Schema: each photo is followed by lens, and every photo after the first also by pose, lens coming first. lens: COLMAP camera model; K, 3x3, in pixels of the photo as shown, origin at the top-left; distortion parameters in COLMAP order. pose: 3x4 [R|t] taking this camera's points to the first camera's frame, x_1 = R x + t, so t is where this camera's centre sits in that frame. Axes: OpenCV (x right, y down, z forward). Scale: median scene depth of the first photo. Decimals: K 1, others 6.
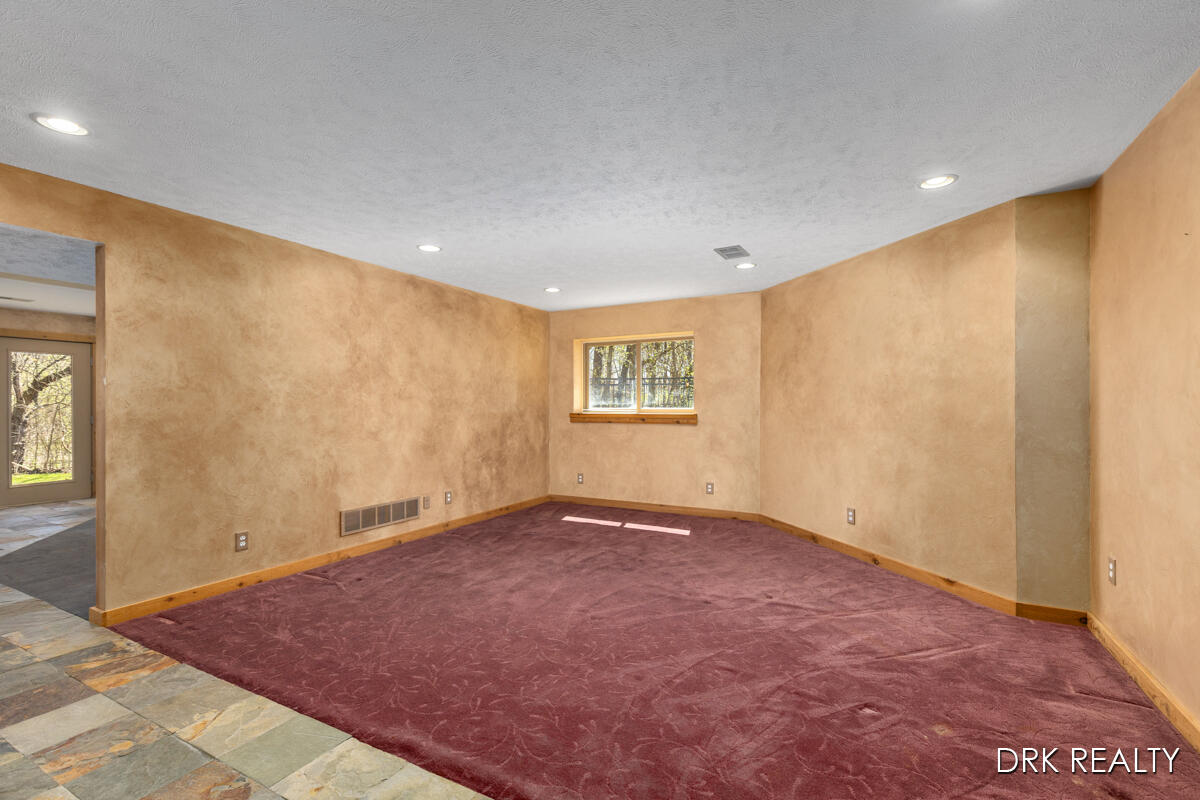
lens RADIAL K [[546.6, 0, 602.2], [0, 546.6, 407.4], [0, 0, 1]] dist [0.006477, -0.001367]
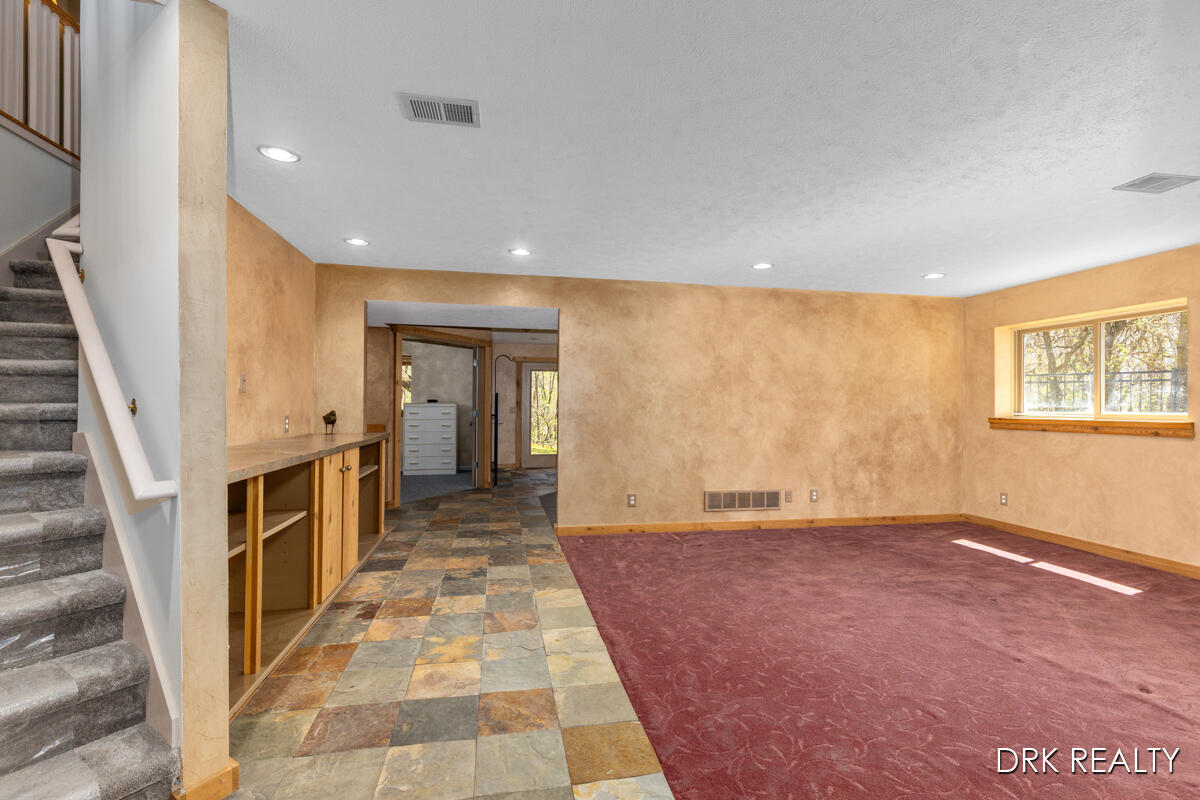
lens RADIAL K [[571.2, 0, 610.8], [0, 571.2, 402.9], [0, 0, 1]] dist [0.004706, -0.001607]
pose [[0.616279, 0.000450, -0.787528, 0.437341], [-0.012046, 0.999888, -0.008855, 0.004809], [0.787436, 0.014944, 0.616215, 0.036509]]
